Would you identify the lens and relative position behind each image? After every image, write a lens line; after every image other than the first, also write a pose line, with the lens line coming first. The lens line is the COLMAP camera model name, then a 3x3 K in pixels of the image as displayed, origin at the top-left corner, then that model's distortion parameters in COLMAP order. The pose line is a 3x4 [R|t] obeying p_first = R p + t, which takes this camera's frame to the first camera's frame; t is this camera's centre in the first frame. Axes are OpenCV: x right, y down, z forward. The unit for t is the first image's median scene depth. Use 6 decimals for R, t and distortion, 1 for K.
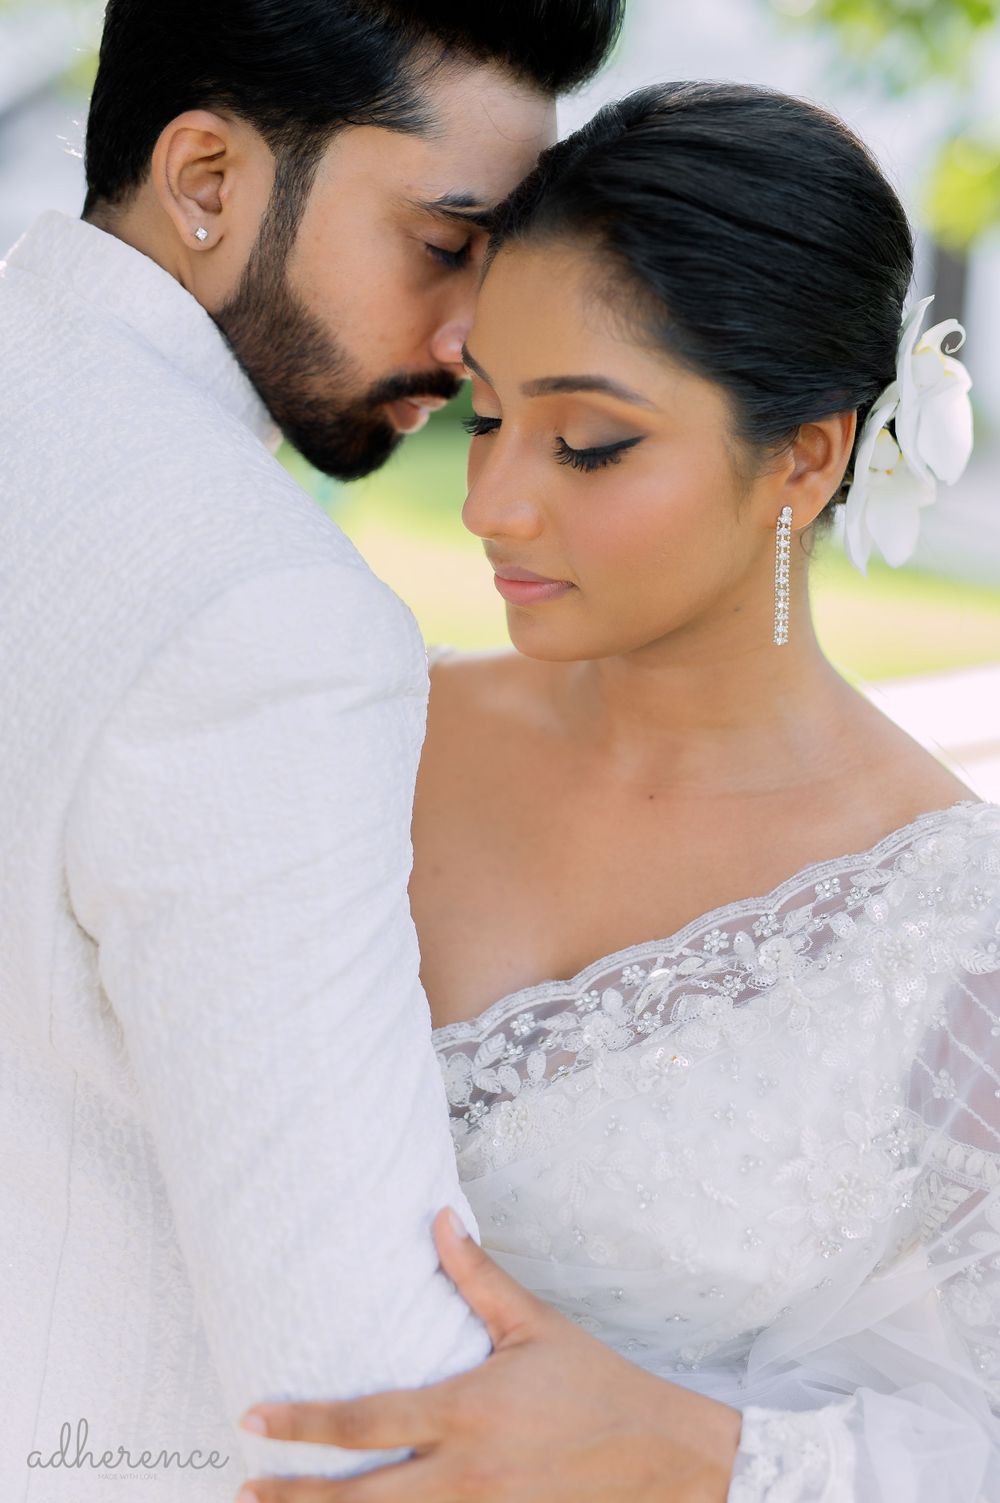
lens RADIAL K [[1904.6, 0, 642.0], [0, 1904.6, 790.7], [0, 0, 1]] dist [-0.165589, 0.642211]
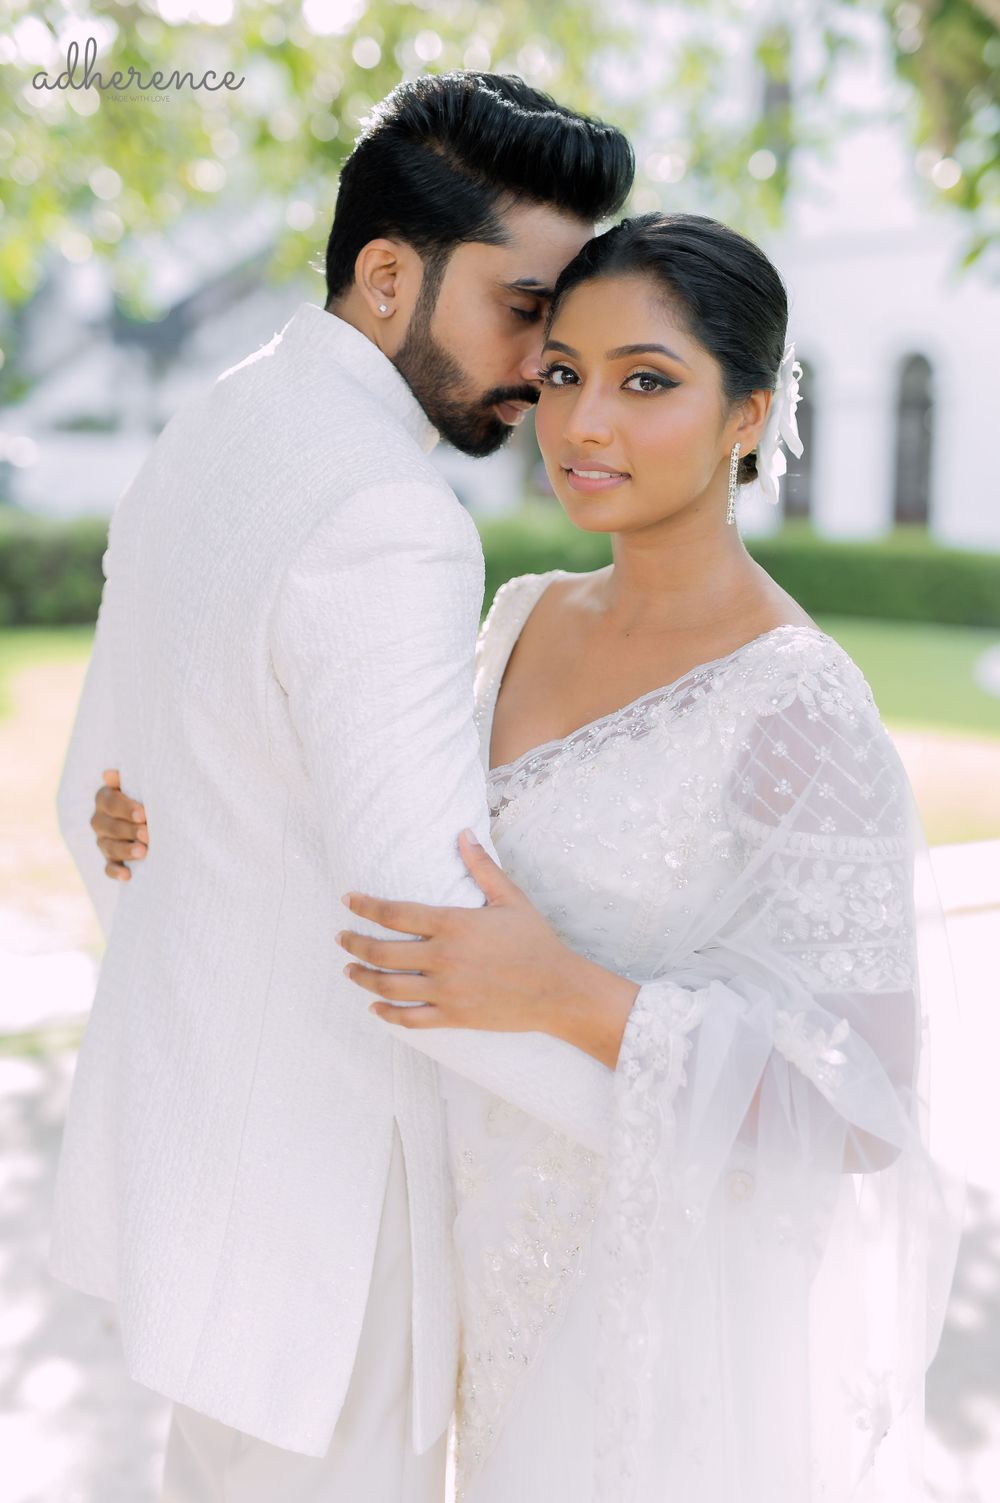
lens RADIAL K [[2403.4, 0, 501.5], [0, 2403.4, 828.9], [0, 0, 1]] dist [-0.001067, -0.106437]
pose [[0.939226, 0.027703, -0.342180, 0.640952], [-0.053308, 0.996418, -0.065650, 0.322614], [0.339135, 0.079901, 0.937338, -1.001874]]
